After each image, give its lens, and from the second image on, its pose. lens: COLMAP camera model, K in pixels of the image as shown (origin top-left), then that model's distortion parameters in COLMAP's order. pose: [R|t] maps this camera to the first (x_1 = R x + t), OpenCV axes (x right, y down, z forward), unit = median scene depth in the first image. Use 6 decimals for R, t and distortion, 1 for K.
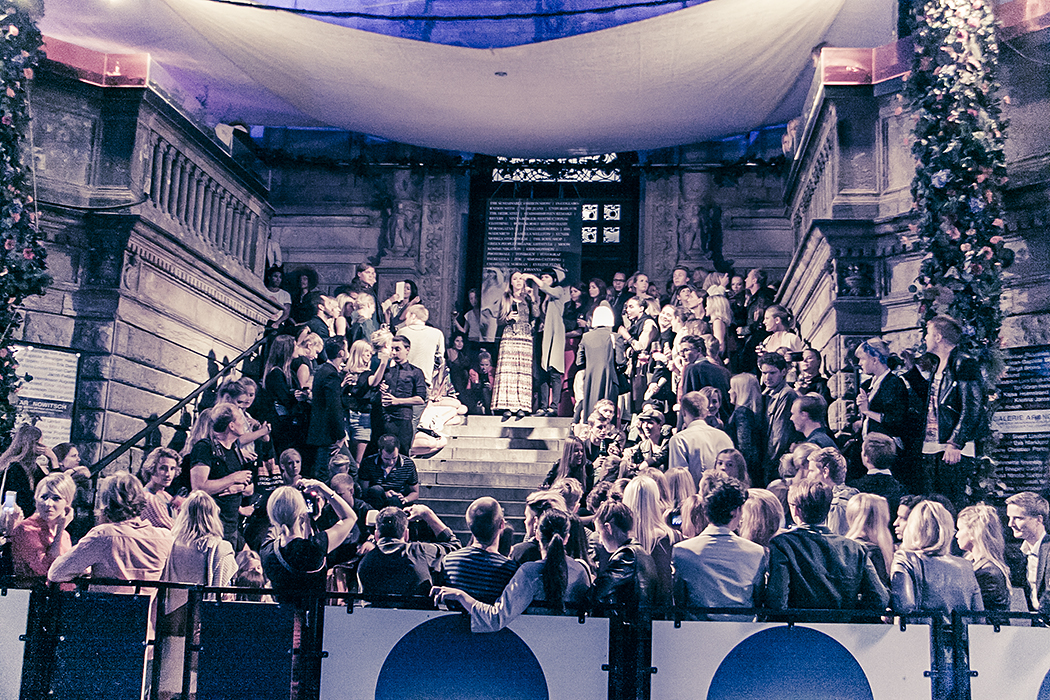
lens RADIAL K [[1235.4, 0, 543.0], [0, 1235.4, 333.0], [0, 0, 1]] dist [0.071307, 0.024326]
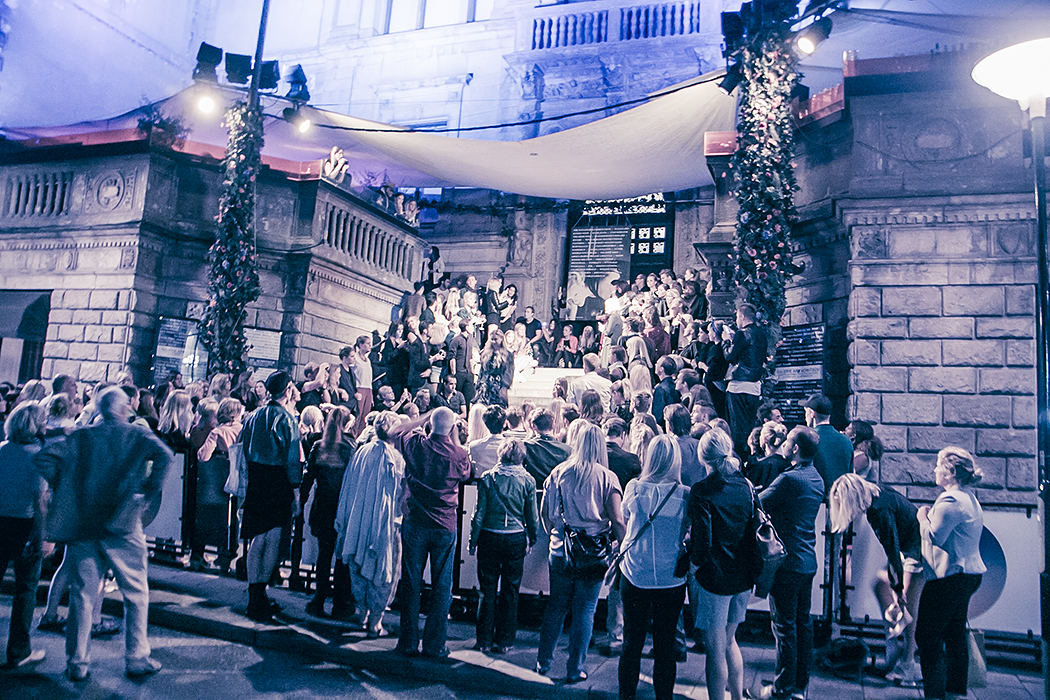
lens RADIAL K [[855.6, 0, 522.3], [0, 855.6, 326.8], [0, 0, 1]] dist [-0.120050, -0.000551]
pose [[0.967734, -0.009156, -0.251806, 0.239374], [0.014672, 0.999692, 0.020037, -0.009939], [0.251545, -0.023085, 0.967570, -0.074252]]
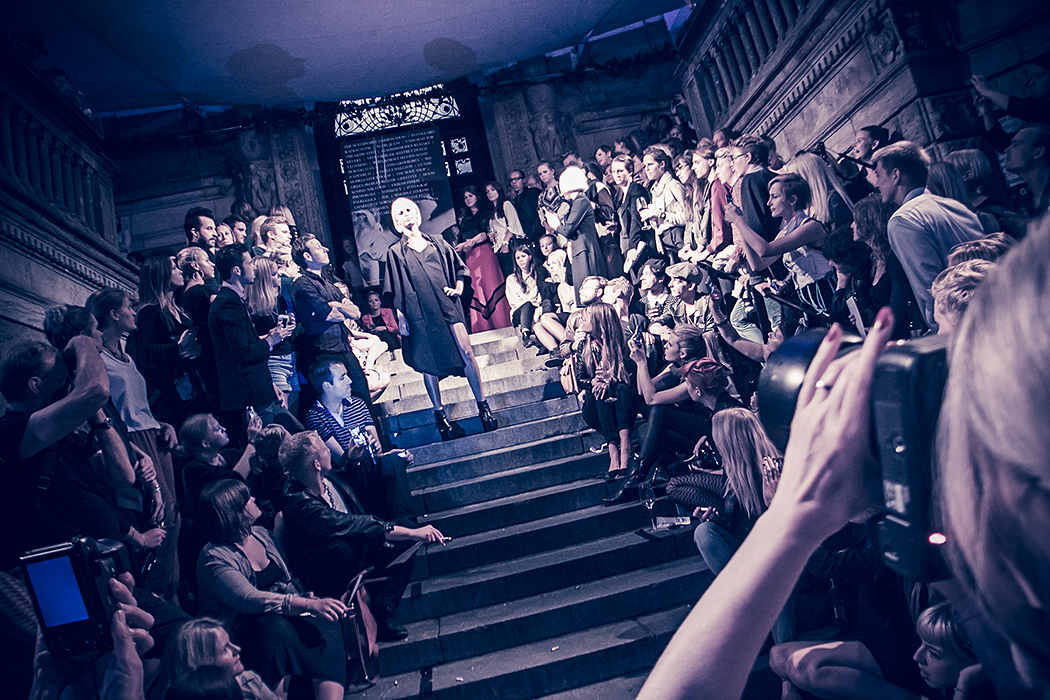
lens RADIAL K [[818.1, 0, 520.2], [0, 818.1, 342.7], [0, 0, 1]] dist [-0.096536, -0.001452]
pose [[0.954395, -0.208861, 0.213326, -0.115317], [0.202979, 0.977938, 0.049366, 0.061778], [-0.218930, -0.003814, 0.975733, 0.508182]]
